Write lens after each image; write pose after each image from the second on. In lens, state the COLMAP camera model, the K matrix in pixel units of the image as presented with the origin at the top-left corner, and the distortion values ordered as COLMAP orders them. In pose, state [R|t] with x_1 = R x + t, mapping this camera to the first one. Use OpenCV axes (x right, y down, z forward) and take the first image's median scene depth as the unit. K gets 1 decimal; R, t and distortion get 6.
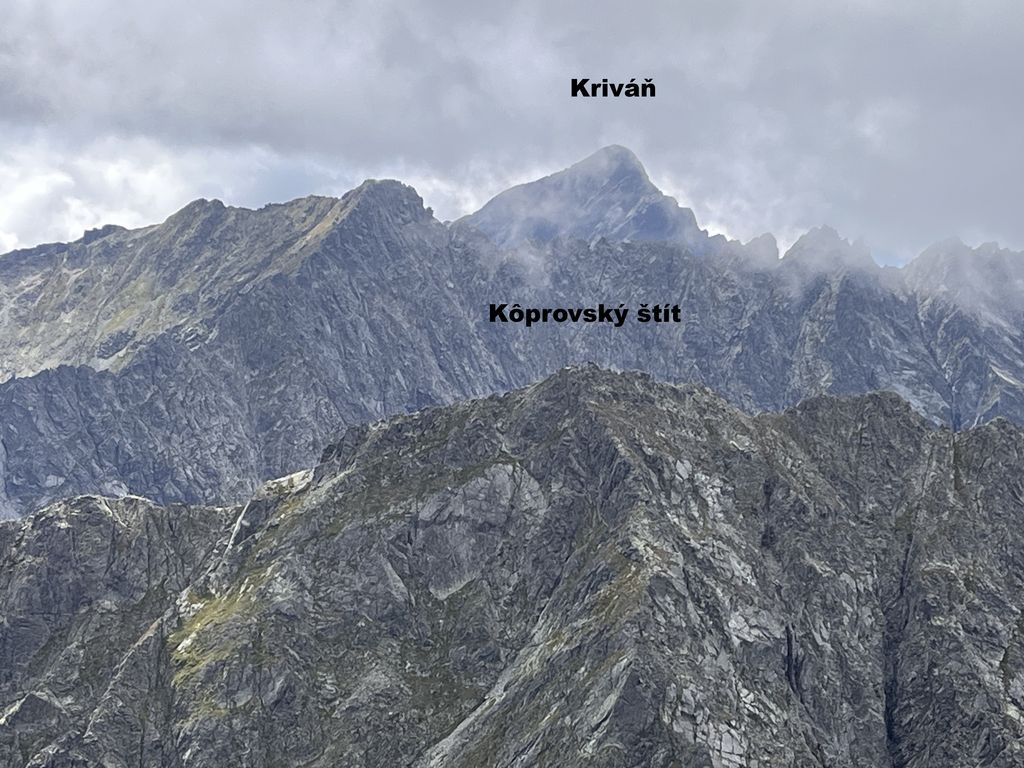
lens RADIAL K [[2480.8, 0, 512.4], [0, 2480.8, 383.8], [0, 0, 1]] dist [0.129704, 0.000000]
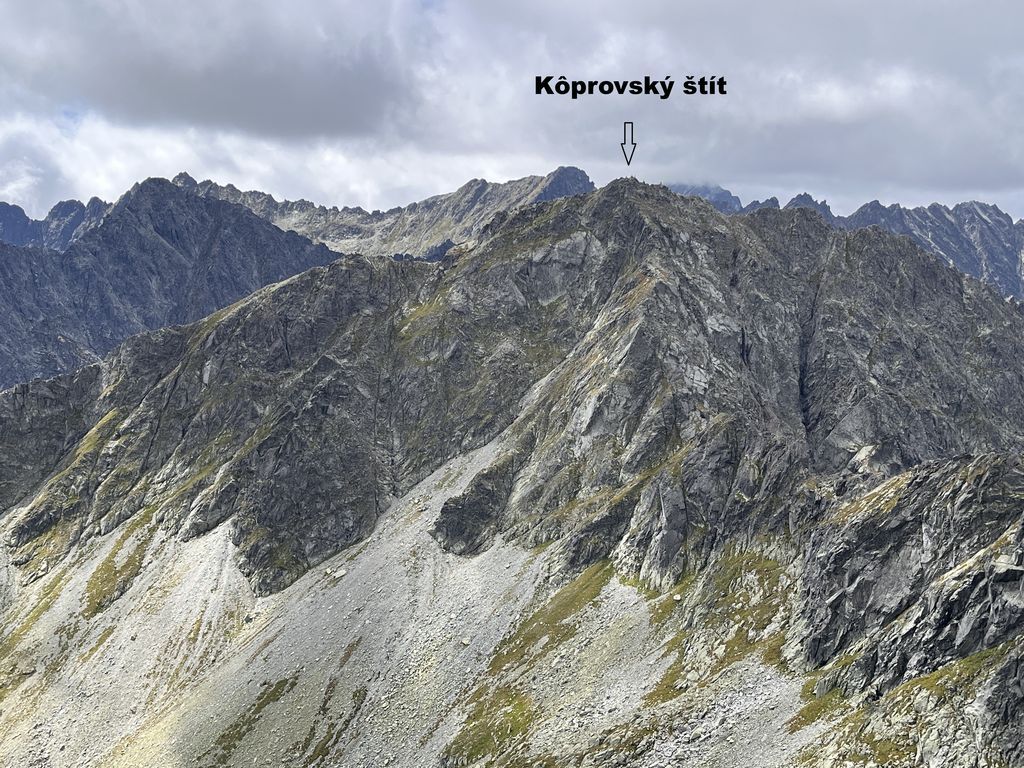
lens RADIAL K [[1245.7, 0, 510.7], [0, 1245.7, 384.4], [0, 0, 1]] dist [0.061387, 0.000000]
pose [[0.993284, 0.015471, -0.114663, 0.050098], [-0.008833, 0.998267, 0.058177, 0.089368], [0.115364, -0.056773, 0.991699, 0.097620]]
